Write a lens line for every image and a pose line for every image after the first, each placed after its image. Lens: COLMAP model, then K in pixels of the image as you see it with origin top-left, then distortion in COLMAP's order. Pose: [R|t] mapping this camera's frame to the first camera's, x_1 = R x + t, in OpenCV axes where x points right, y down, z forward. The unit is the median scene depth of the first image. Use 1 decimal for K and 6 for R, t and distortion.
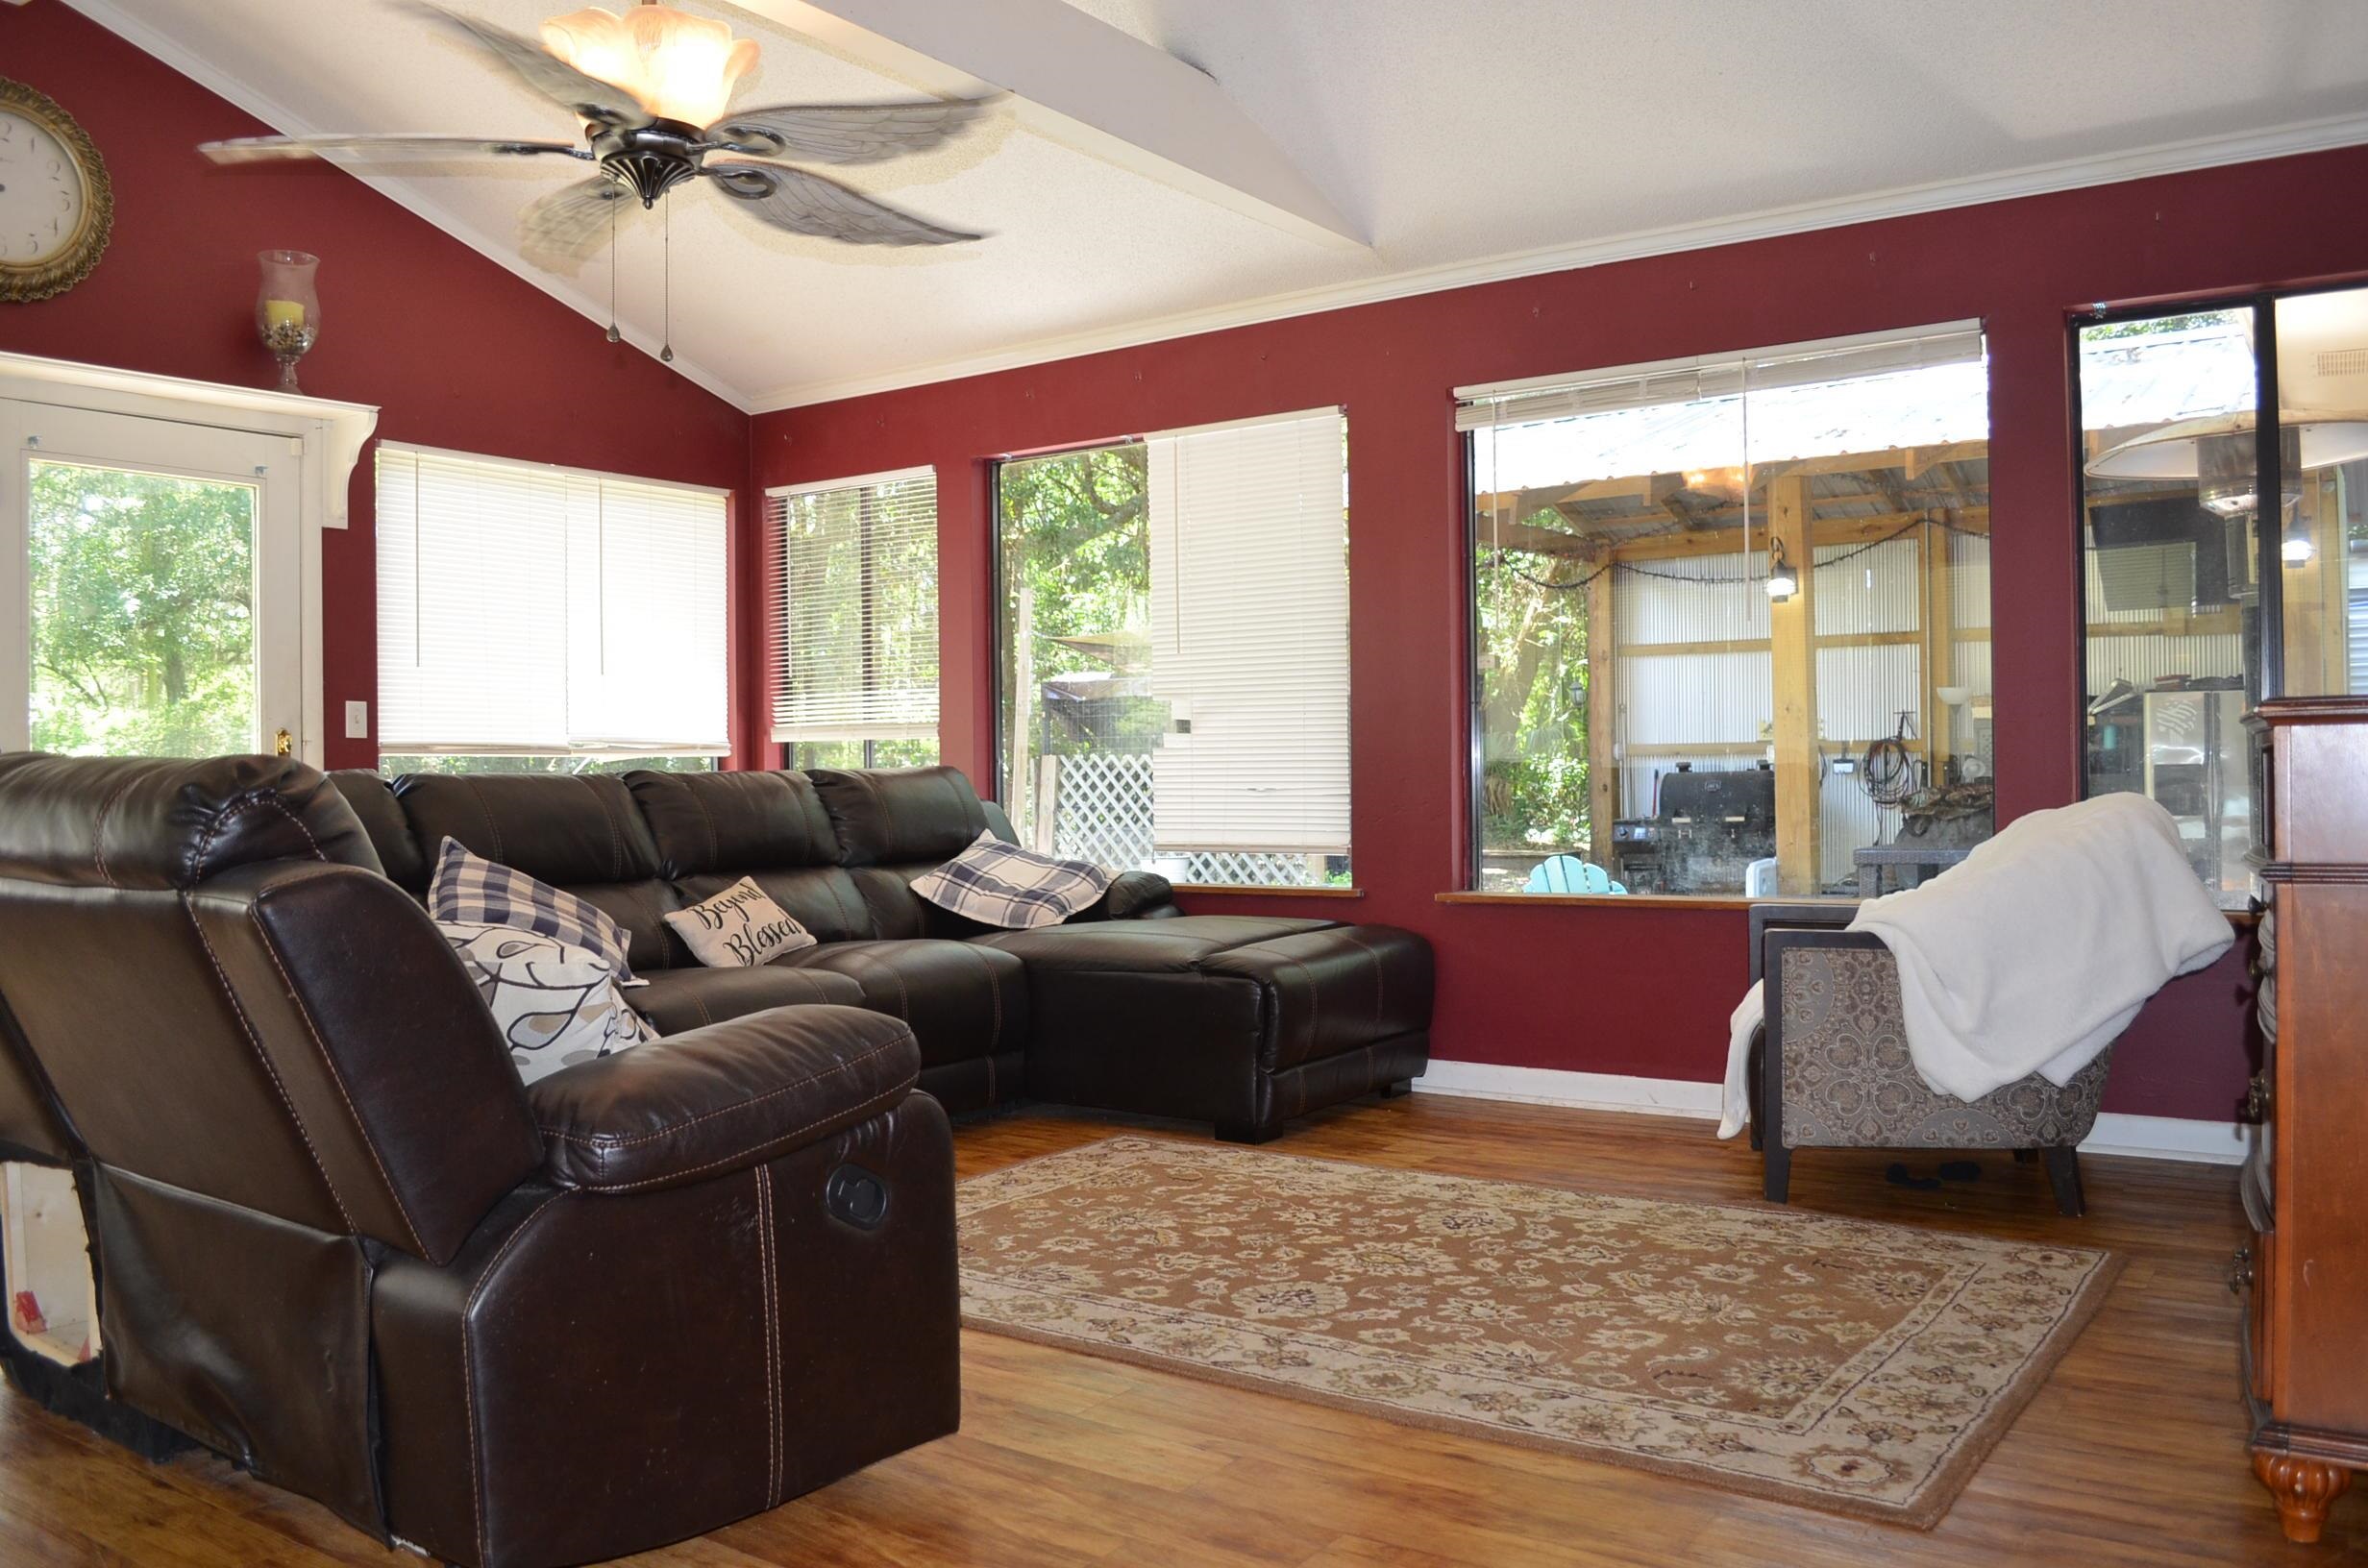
lens RADIAL K [[1839.9, 0, 1184.0], [0, 1839.9, 784.0], [0, 0, 1]] dist [-0.083343, 0.004993]
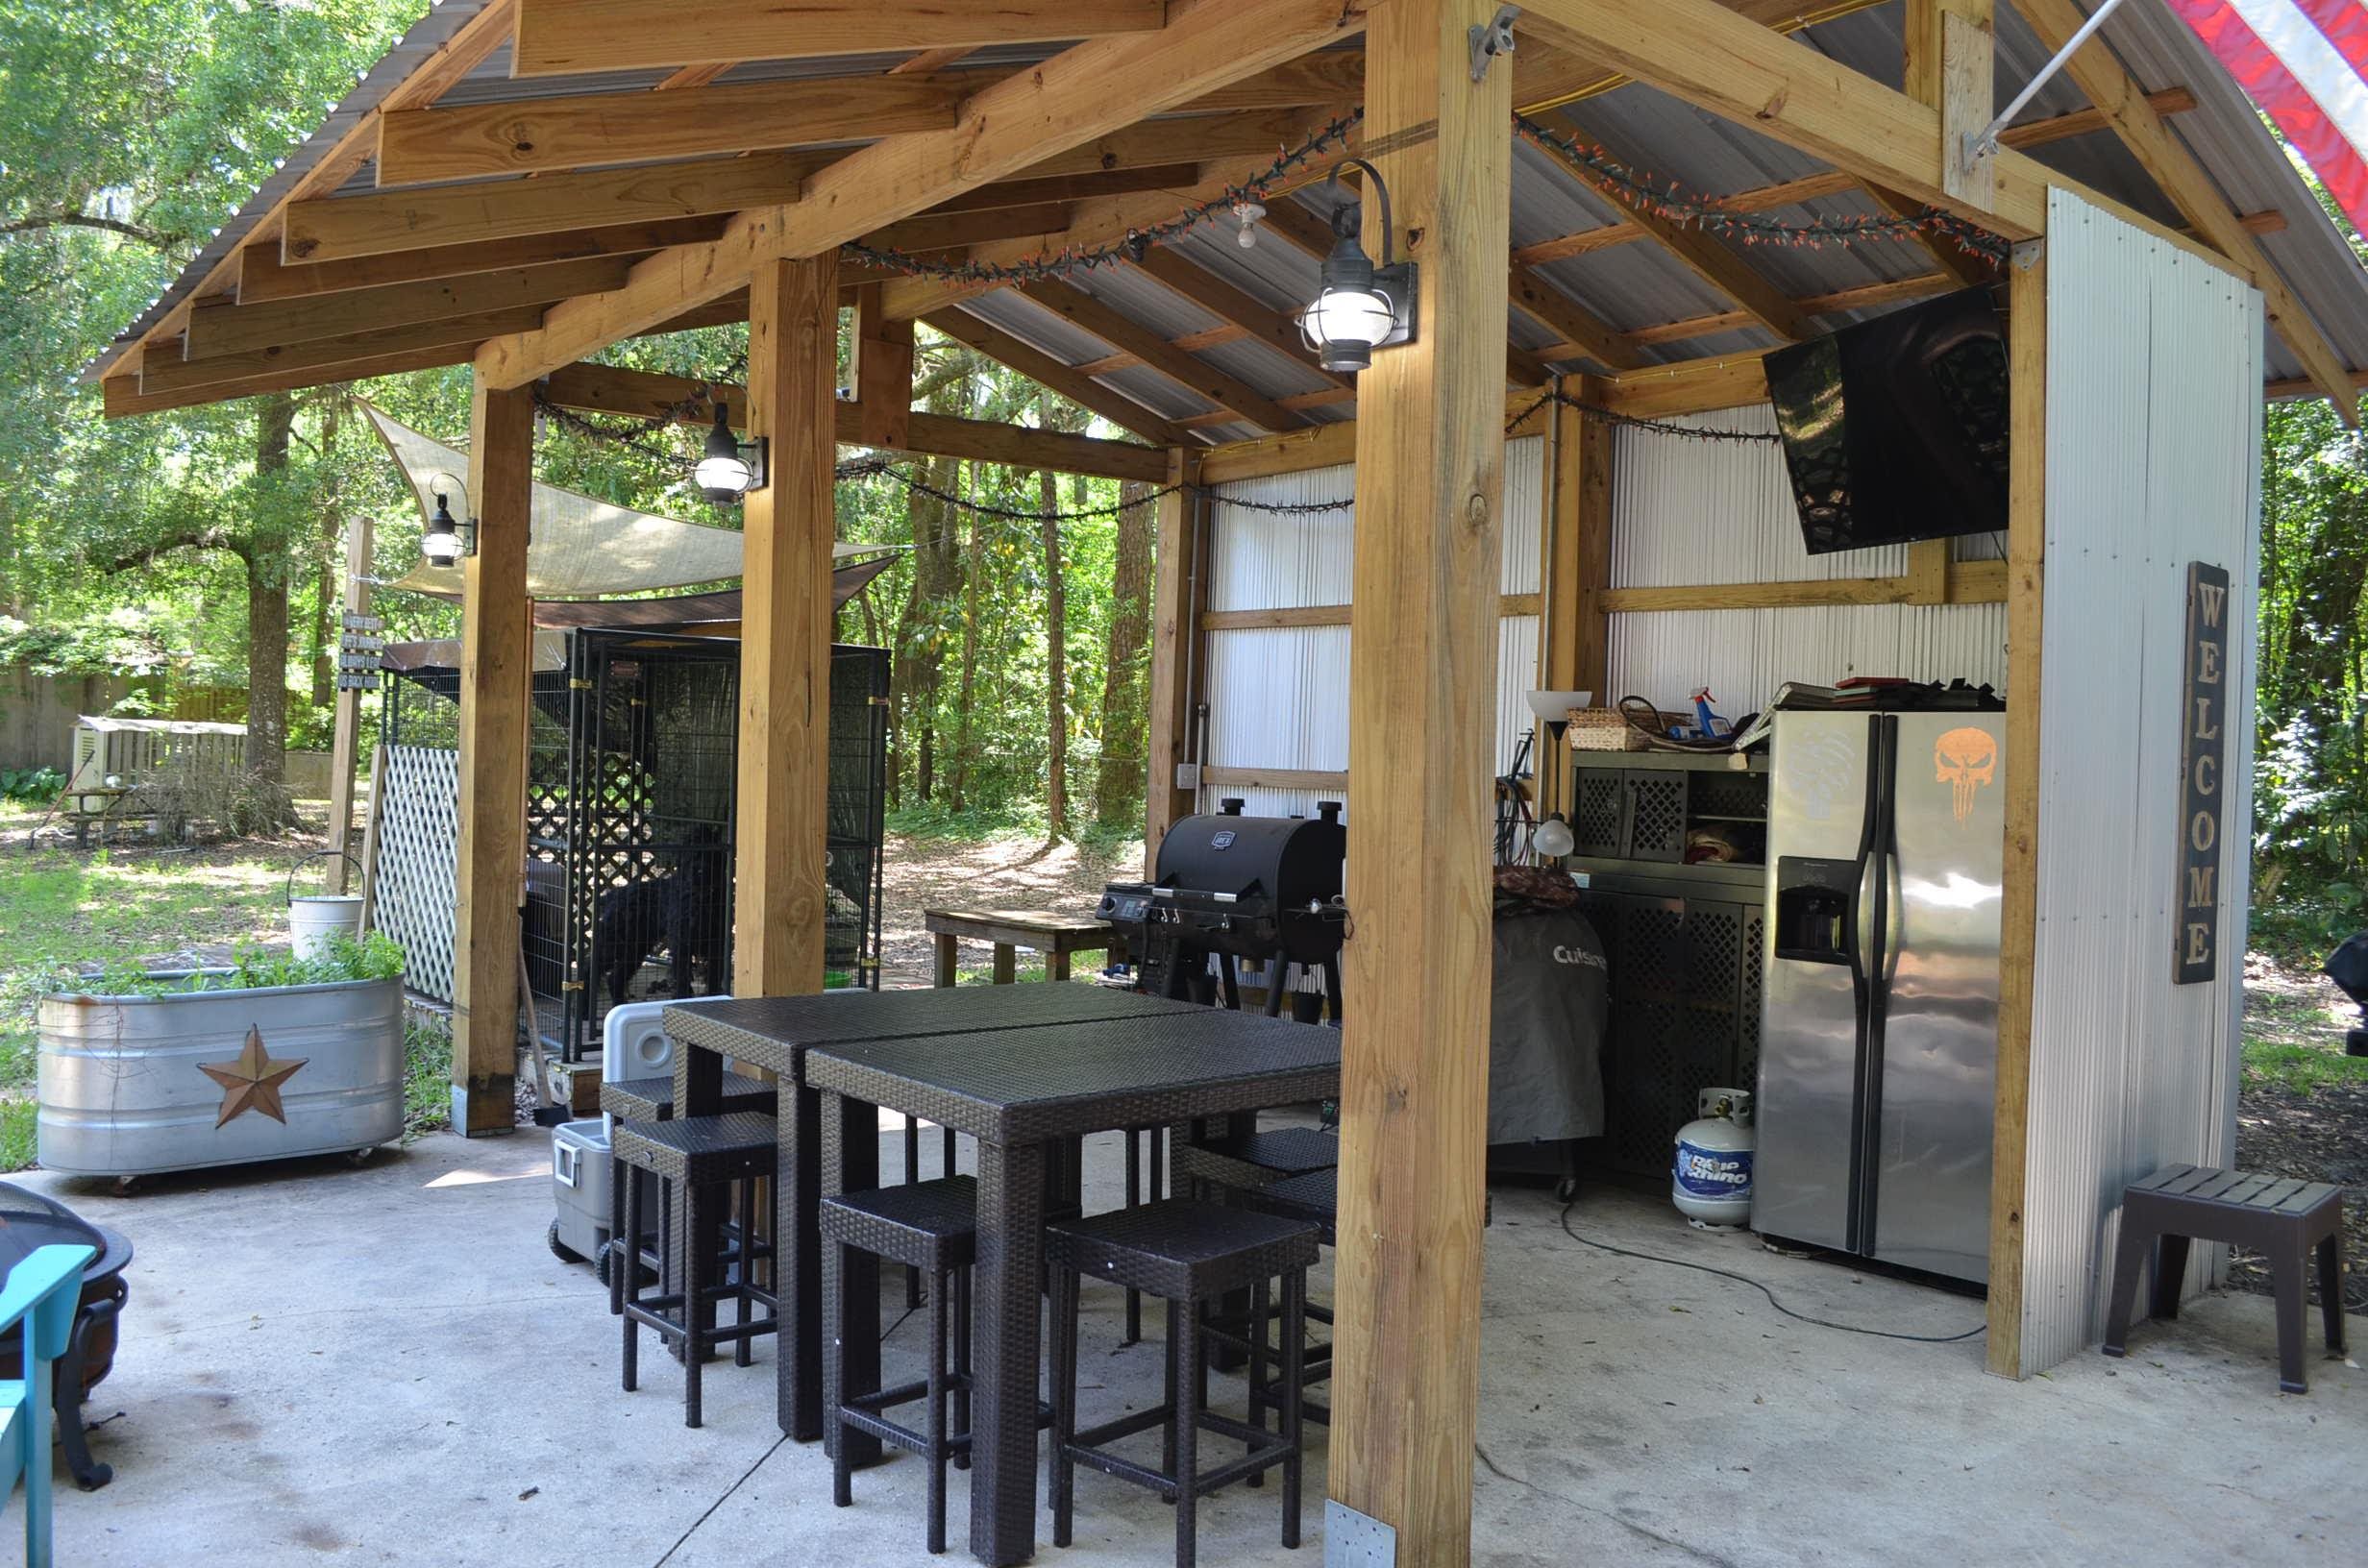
lens RADIAL K [[1839.9, 0, 1184.0], [0, 1839.9, 784.0], [0, 0, 1]] dist [-0.083343, 0.004993]
pose [[0.961792, 0.048232, -0.269500, 0.444191], [-0.045892, 0.998834, 0.014979, -0.026471], [0.269908, -0.002039, 0.962884, 0.402910]]
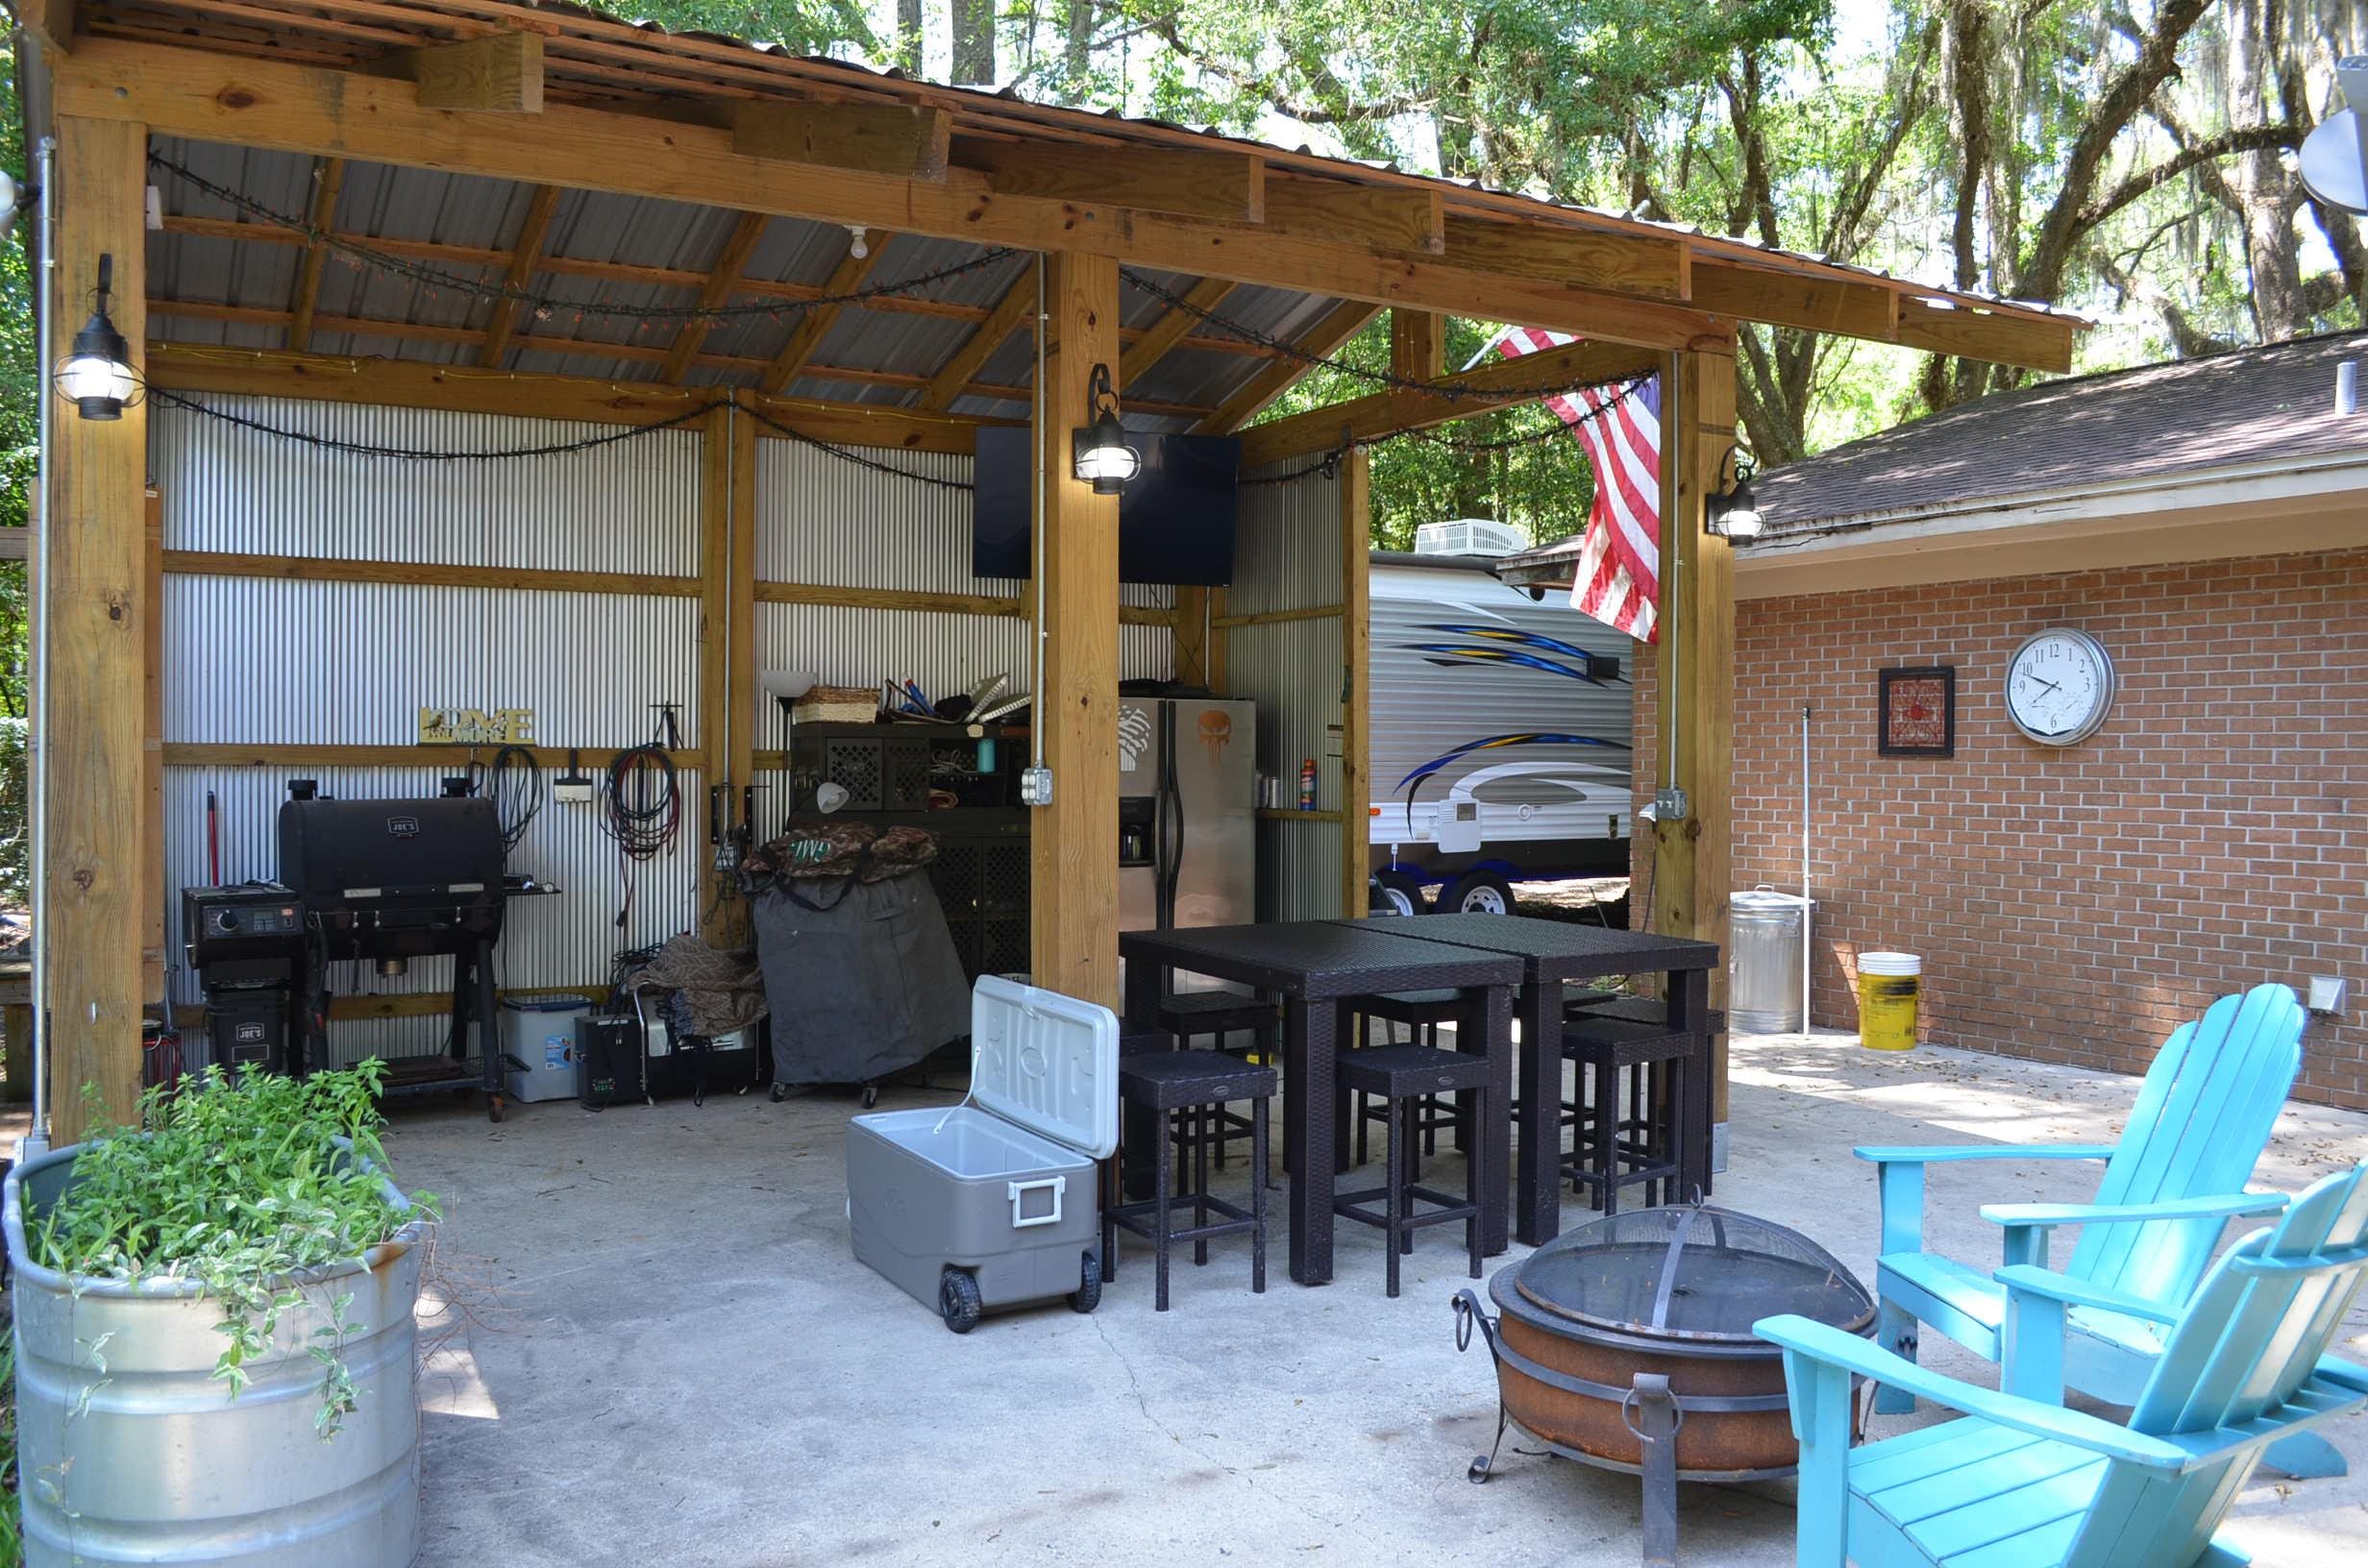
lens RADIAL K [[1839.9, 0, 1184.0], [0, 1839.9, 784.0], [0, 0, 1]] dist [-0.083343, 0.004993]
pose [[0.426384, 0.003811, 0.904534, -0.096227], [-0.012428, 0.999921, 0.001646, -0.015267], [-0.904457, -0.011944, 0.426398, 0.566769]]
